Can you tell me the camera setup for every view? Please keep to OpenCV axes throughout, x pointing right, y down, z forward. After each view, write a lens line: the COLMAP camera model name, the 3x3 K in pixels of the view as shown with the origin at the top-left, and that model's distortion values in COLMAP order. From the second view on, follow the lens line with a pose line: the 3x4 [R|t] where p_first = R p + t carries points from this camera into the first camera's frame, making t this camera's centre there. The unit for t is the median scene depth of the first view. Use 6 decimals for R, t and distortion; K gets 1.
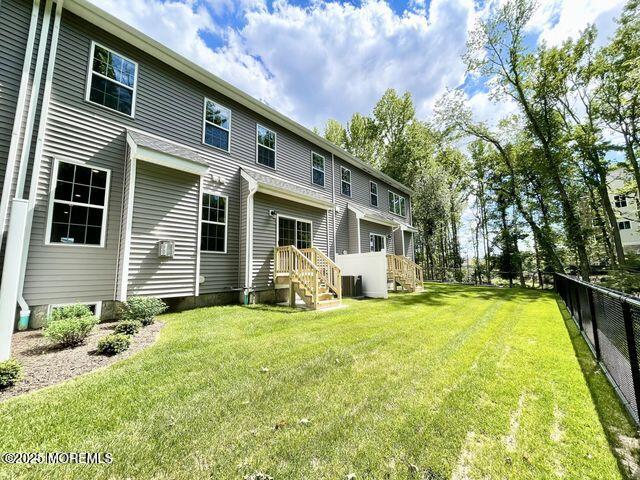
lens RADIAL K [[258.1, 0, 320.0], [0, 258.1, 240.0], [0, 0, 1]] dist [-0.000521, 0.000106]
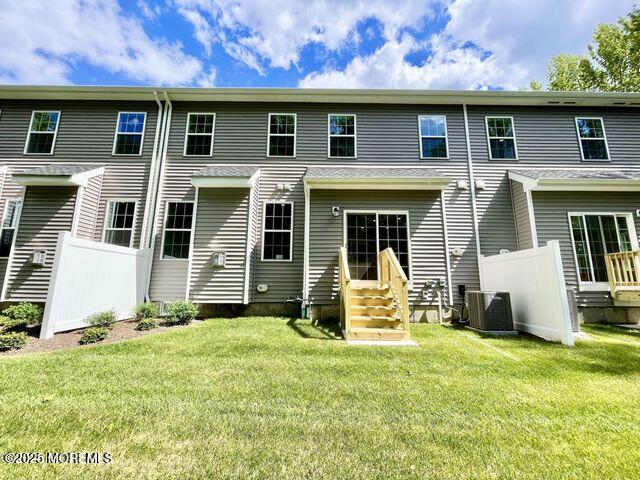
lens RADIAL K [[253.4, 0, 318.3], [0, 253.4, 243.9], [0, 0, 1]] dist [-0.000885, -0.000444]
pose [[0.659161, -0.092989, -0.746230, 0.390850], [0.073043, 0.995550, -0.059537, 0.049281], [0.748446, -0.015262, 0.663020, 0.445842]]
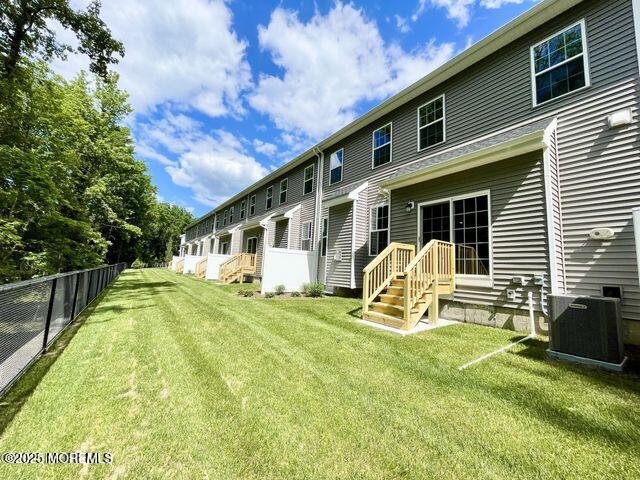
lens RADIAL K [[268.3, 0, 293.0], [0, 268.3, 233.4], [0, 0, 1]] dist [0.000196, 0.000129]
pose [[-0.311490, -0.124332, -0.942080, 0.814069], [0.072854, 0.985361, -0.154133, 0.101268], [0.947453, -0.116645, -0.297872, 0.939167]]
